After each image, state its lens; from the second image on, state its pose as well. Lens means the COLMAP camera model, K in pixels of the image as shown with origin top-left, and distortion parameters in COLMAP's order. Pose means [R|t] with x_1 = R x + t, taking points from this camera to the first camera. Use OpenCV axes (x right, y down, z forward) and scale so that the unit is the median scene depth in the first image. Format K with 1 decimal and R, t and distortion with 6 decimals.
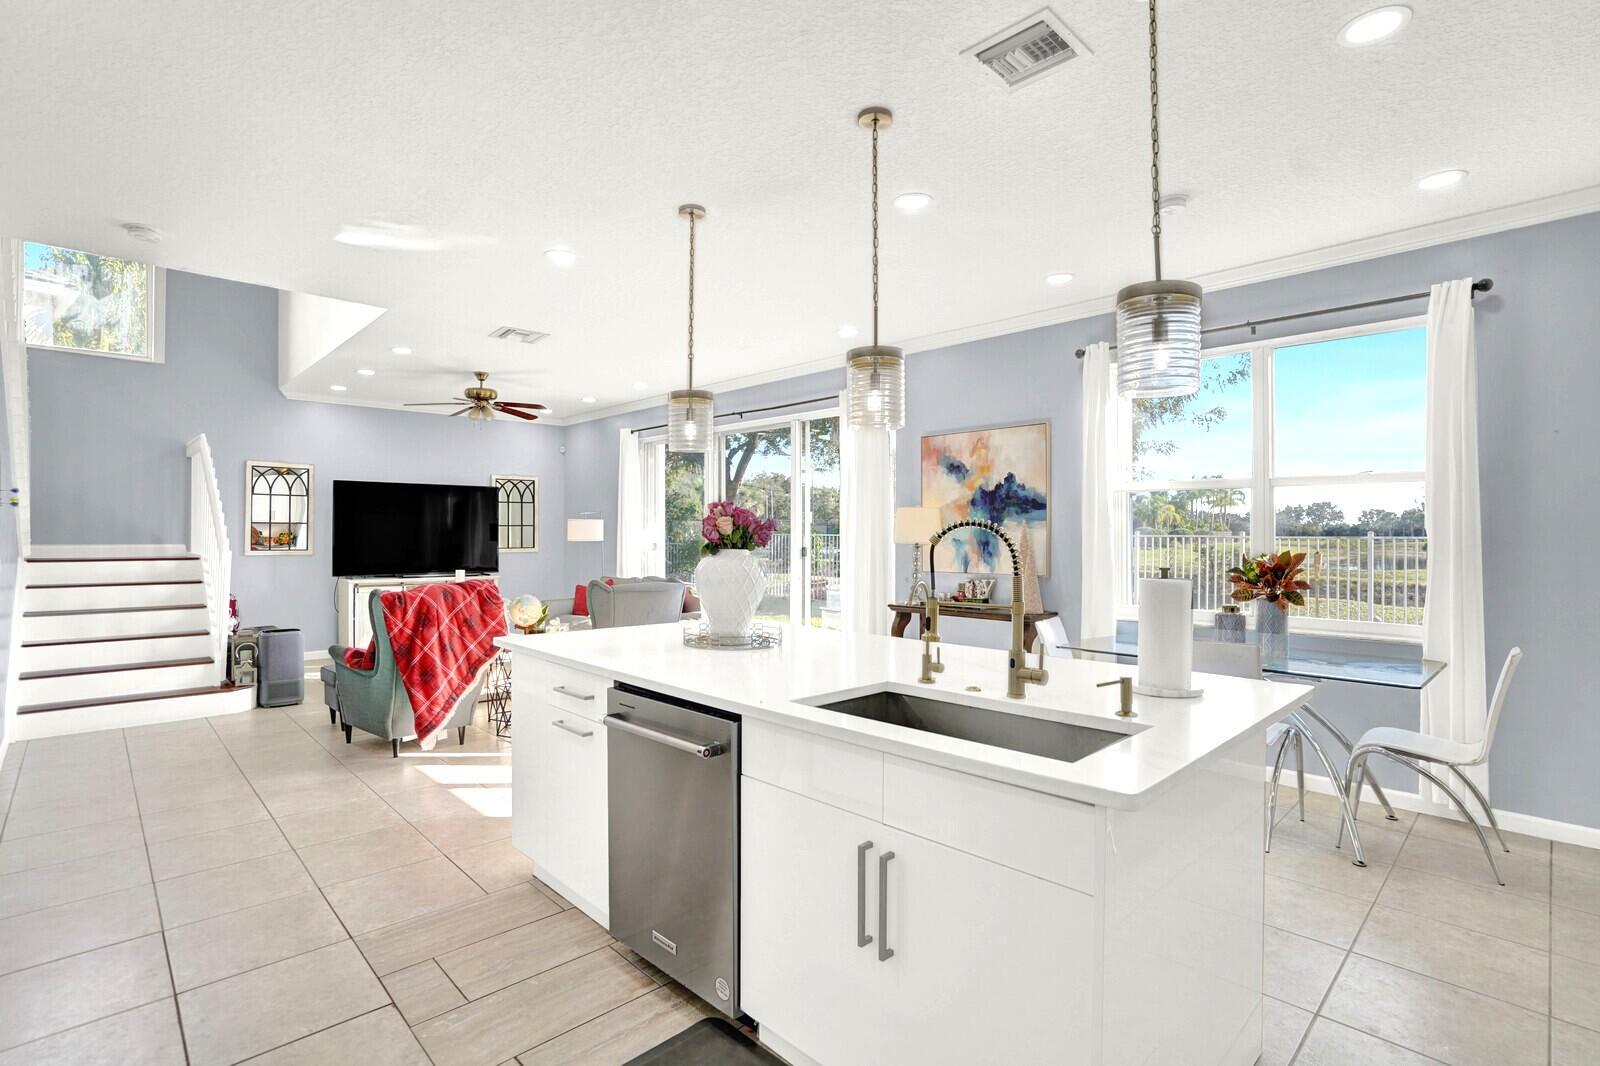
lens RADIAL K [[753.3, 0, 789.8], [0, 753.3, 533.1], [0, 0, 1]] dist [-0.048340, 0.013933]
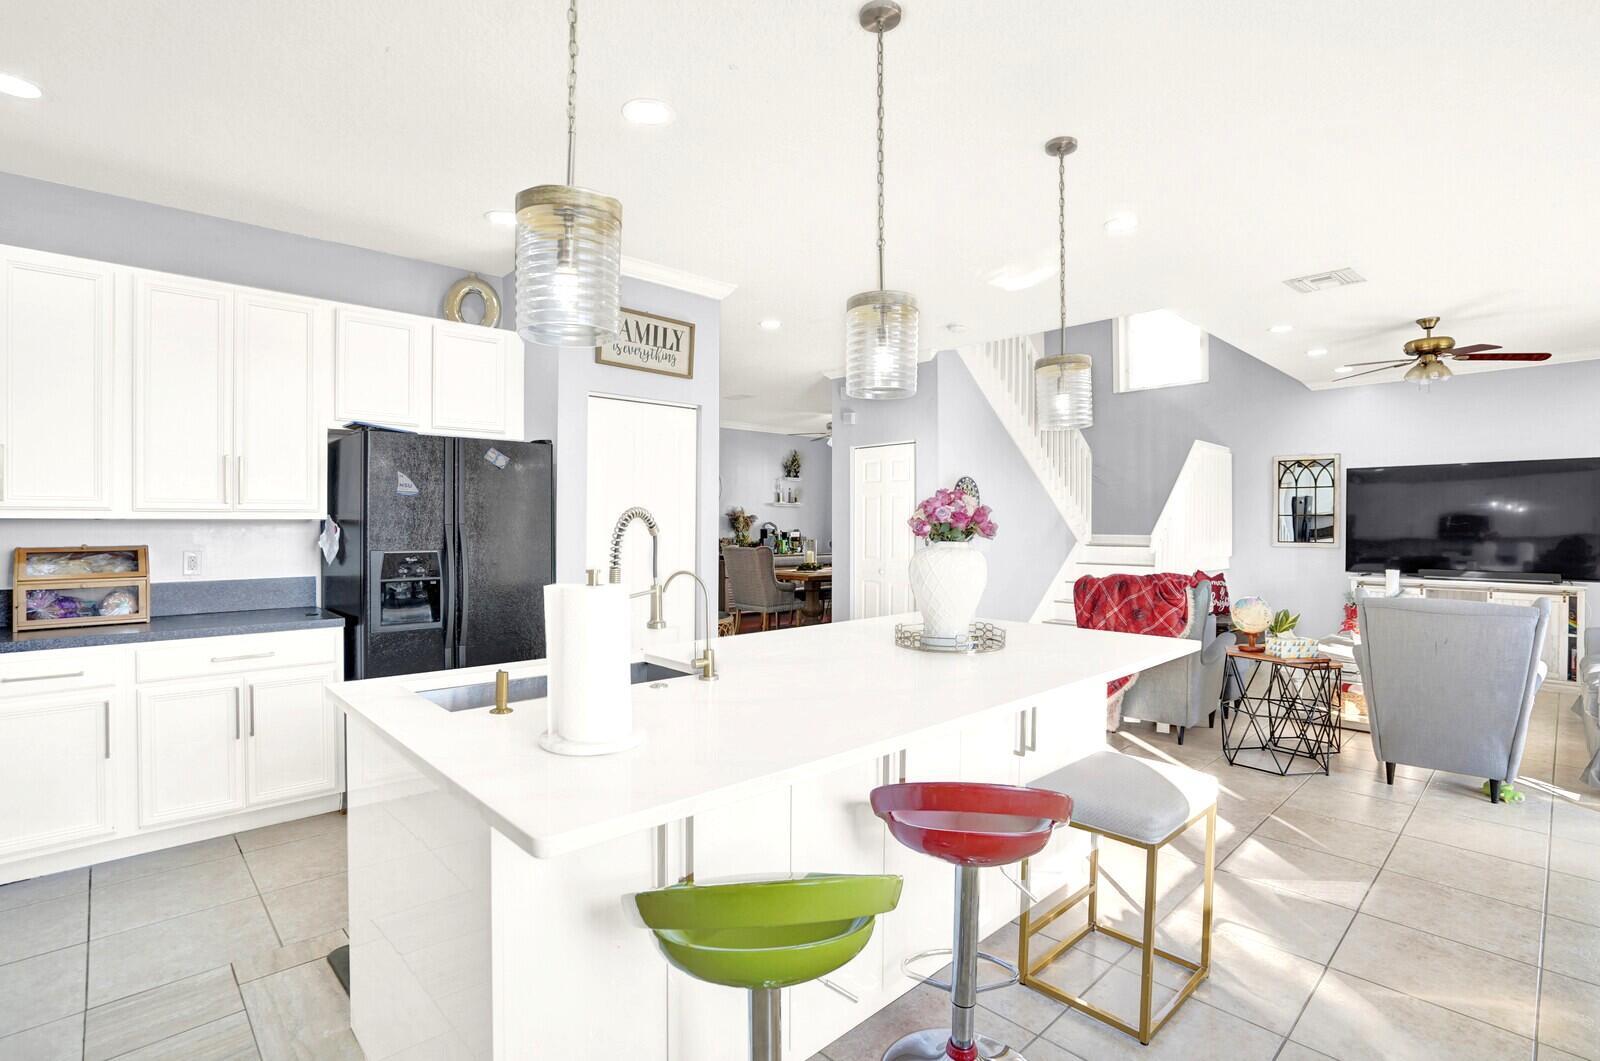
lens RADIAL K [[753.3, 0, 789.8], [0, 753.3, 530.6], [0, 0, 1]] dist [-0.048340, 0.013933]
pose [[-0.012180, 0.003746, -0.999919, 0.349864], [0.001391, 0.999992, 0.003729, 0.002362], [0.999925, -0.001346, -0.012185, 0.340973]]
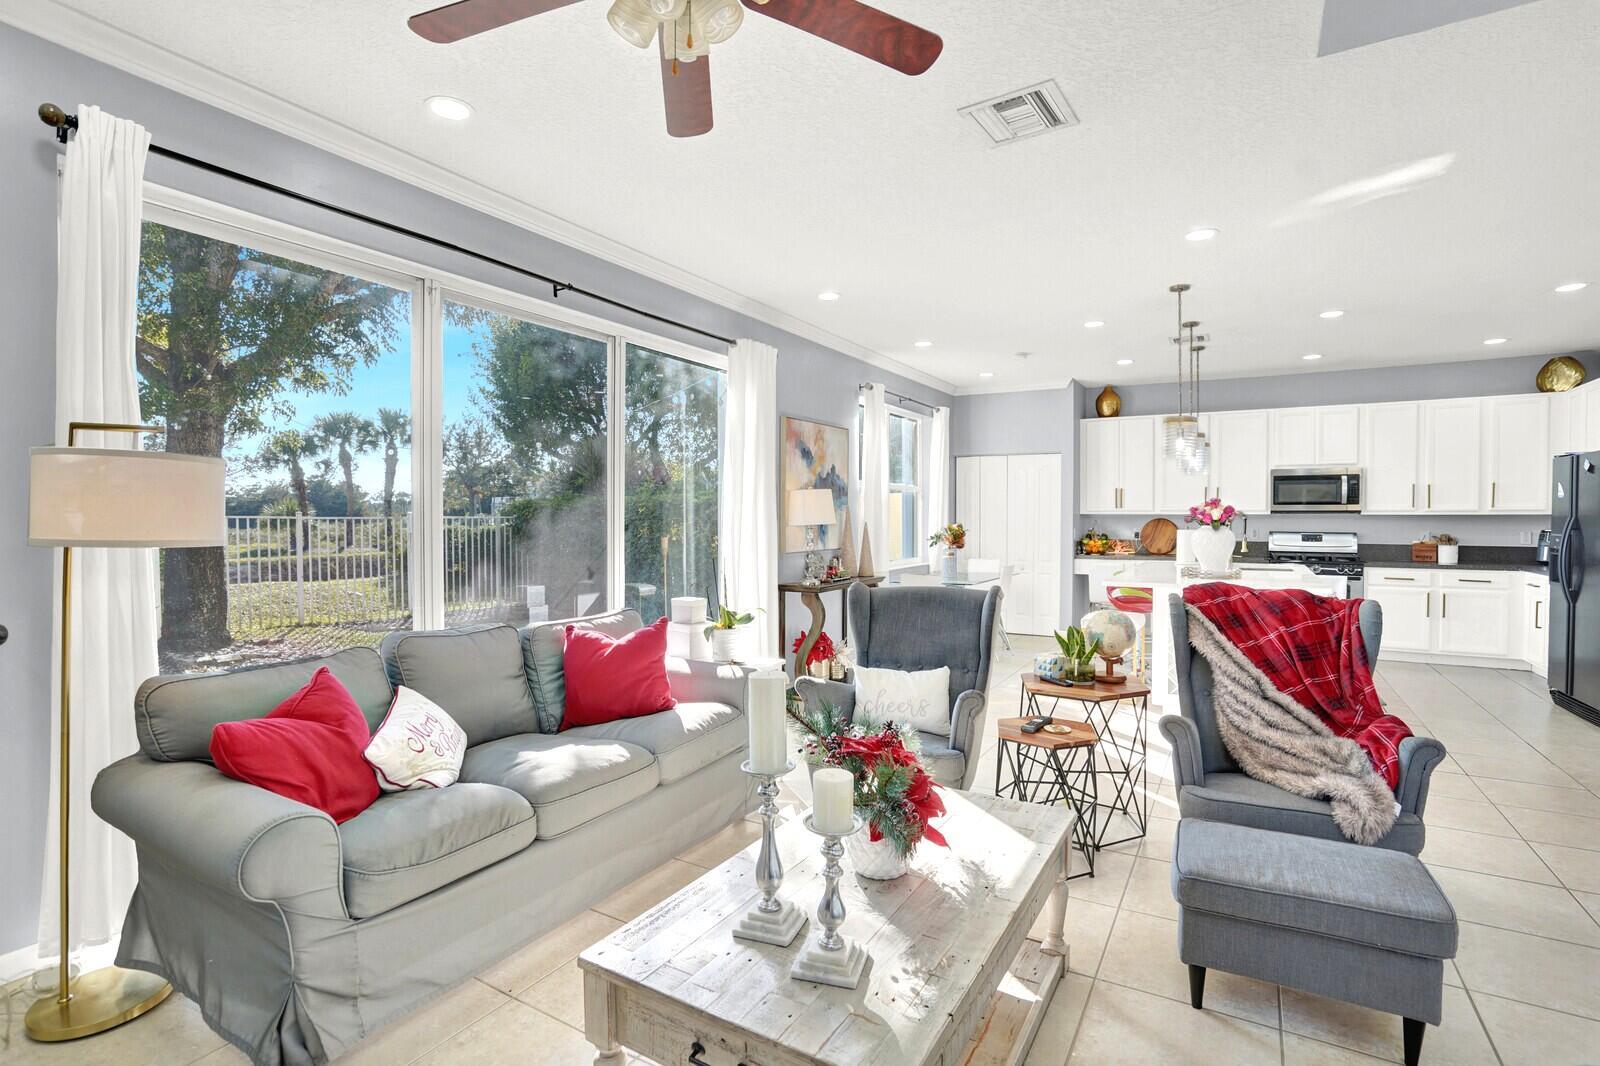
lens RADIAL K [[753.3, 0, 789.8], [0, 753.3, 533.1], [0, 0, 1]] dist [-0.048340, 0.013933]
pose [[-0.254092, -0.021754, 0.966935, -0.639662], [-0.003753, 0.999762, 0.021507, 0.003454], [-0.967173, 0.001836, -0.254114, 1.010454]]
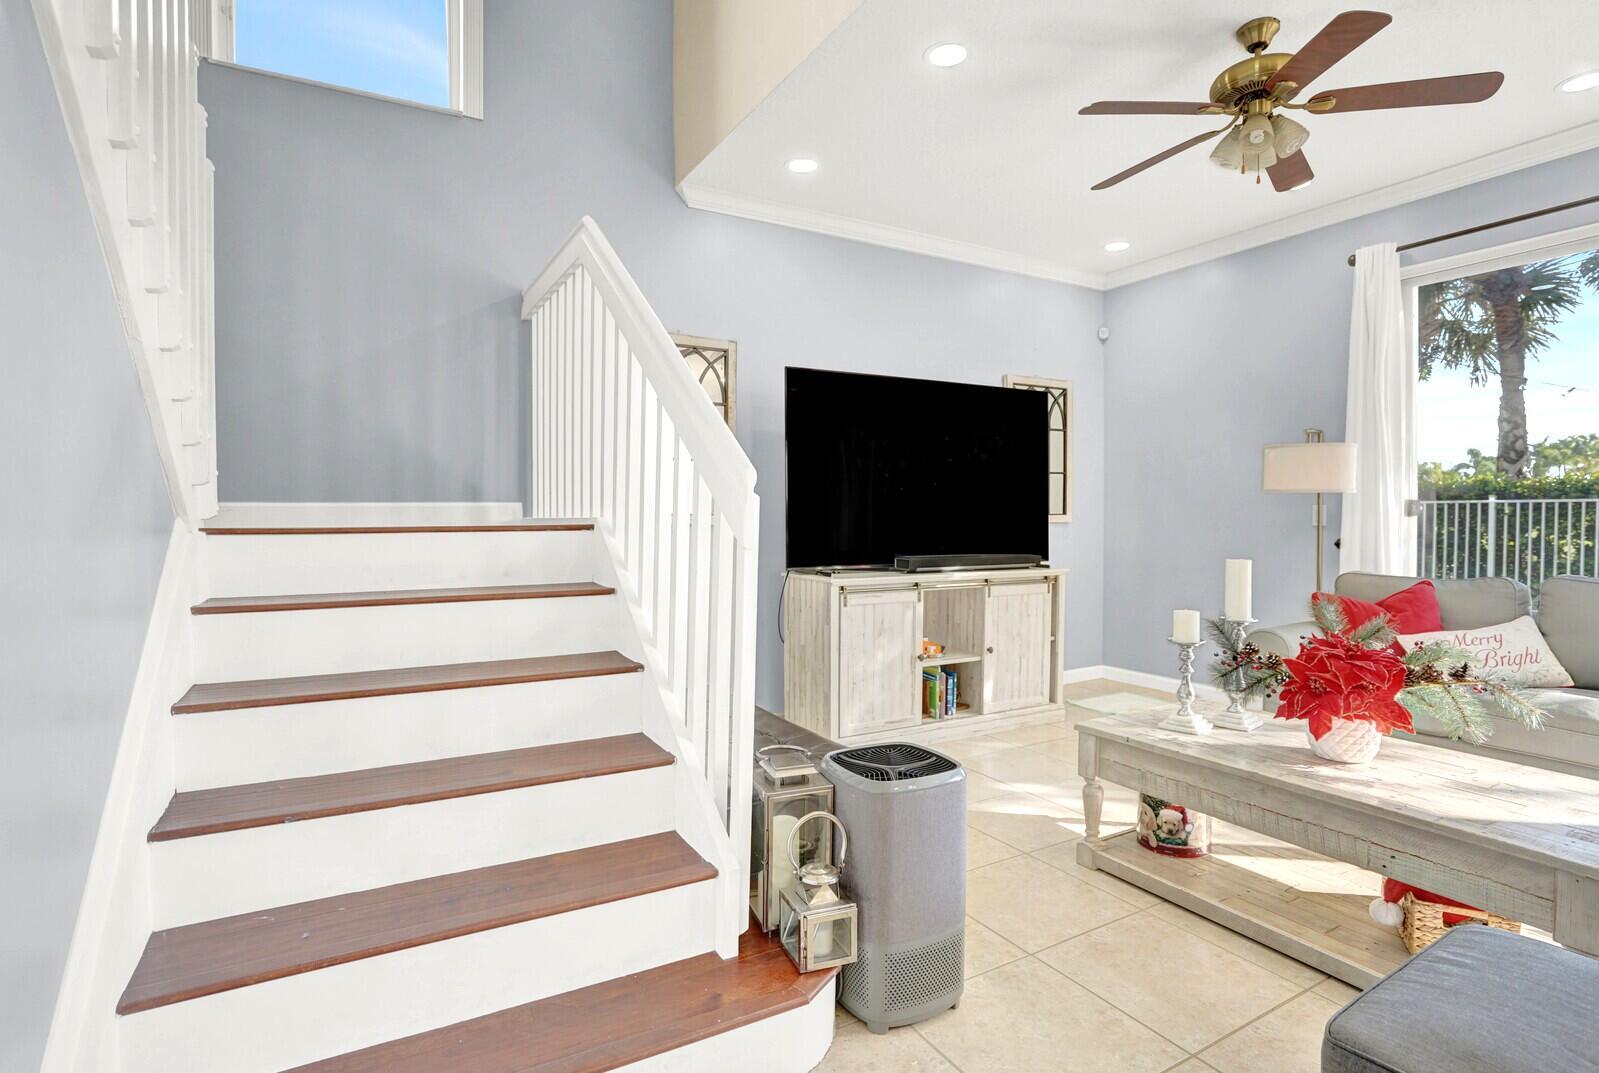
lens RADIAL K [[763.0, 0, 764.3], [0, 763.0, 536.3], [0, 0, 1]] dist [-0.066935, 0.027506]
pose [[0.965190, 0.001286, -0.261545, -0.553068], [0.005716, 0.999645, 0.026007, 0.026451], [0.261486, -0.026597, 0.964841, 0.577679]]
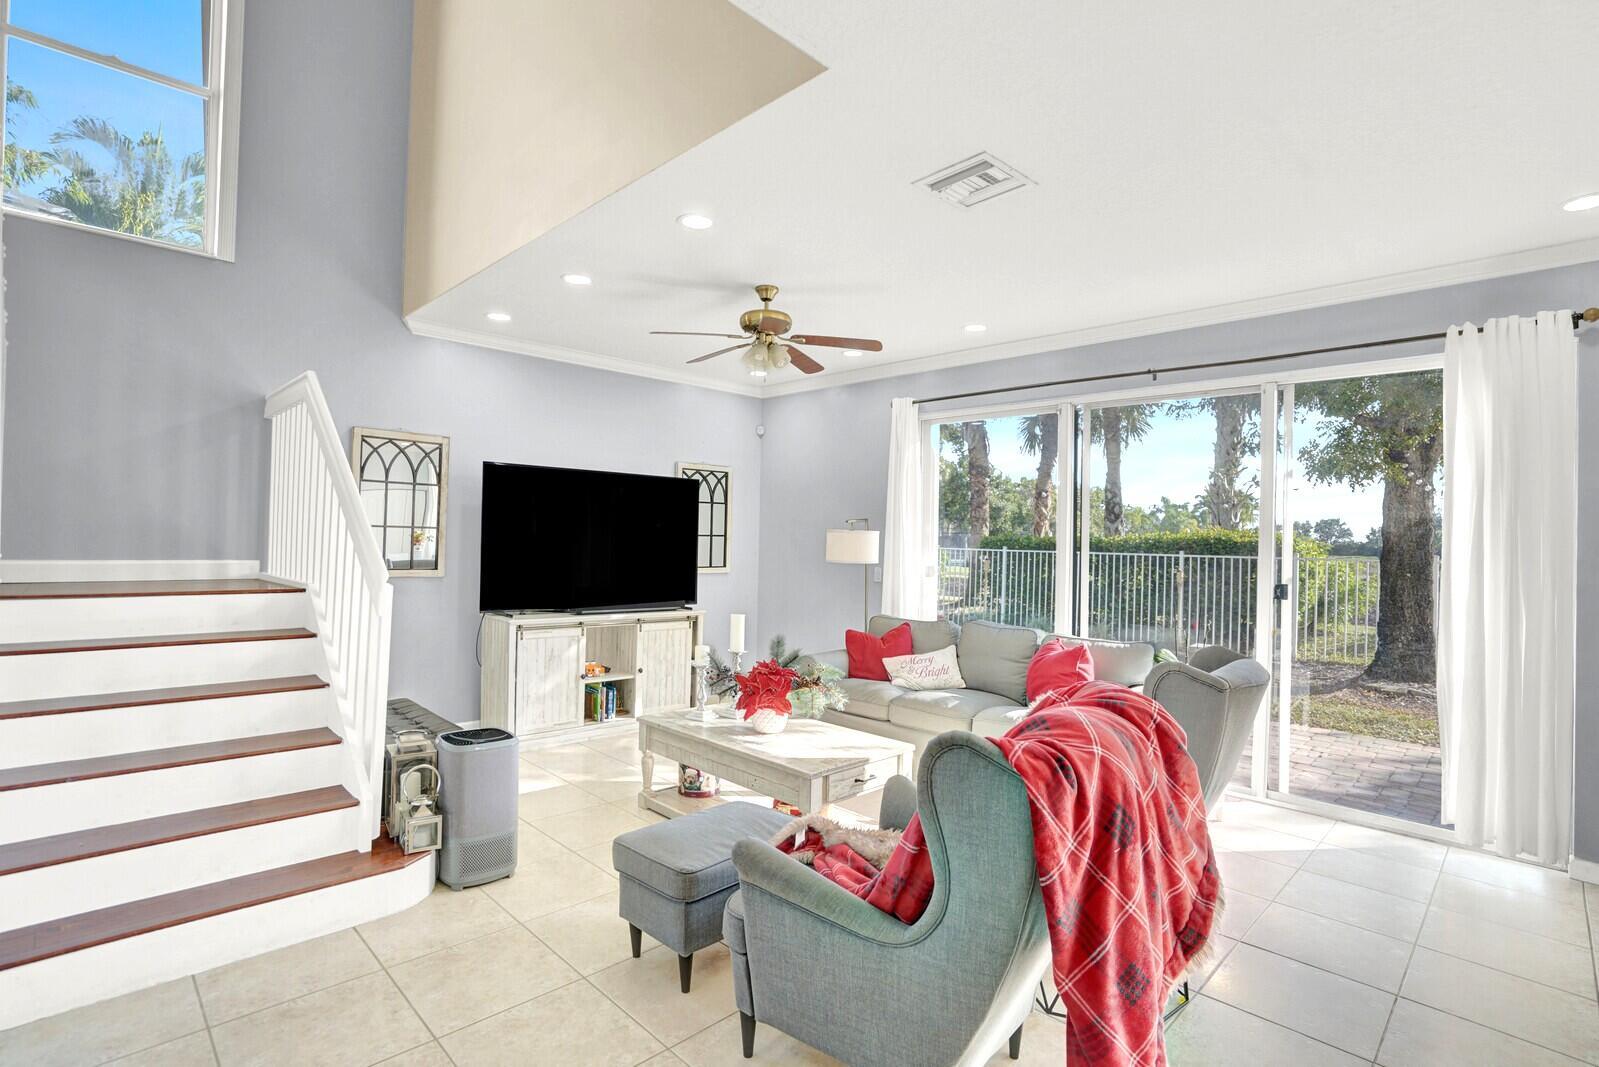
lens RADIAL K [[756.5, 0, 773.3], [0, 756.5, 535.8], [0, 0, 1]] dist [-0.033444, 0.000602]
pose [[0.999775, 0.021180, 0.001245, -0.403667], [-0.021176, 0.999770, -0.003312, -0.011777], [-0.001315, 0.003285, 0.999994, 0.387401]]
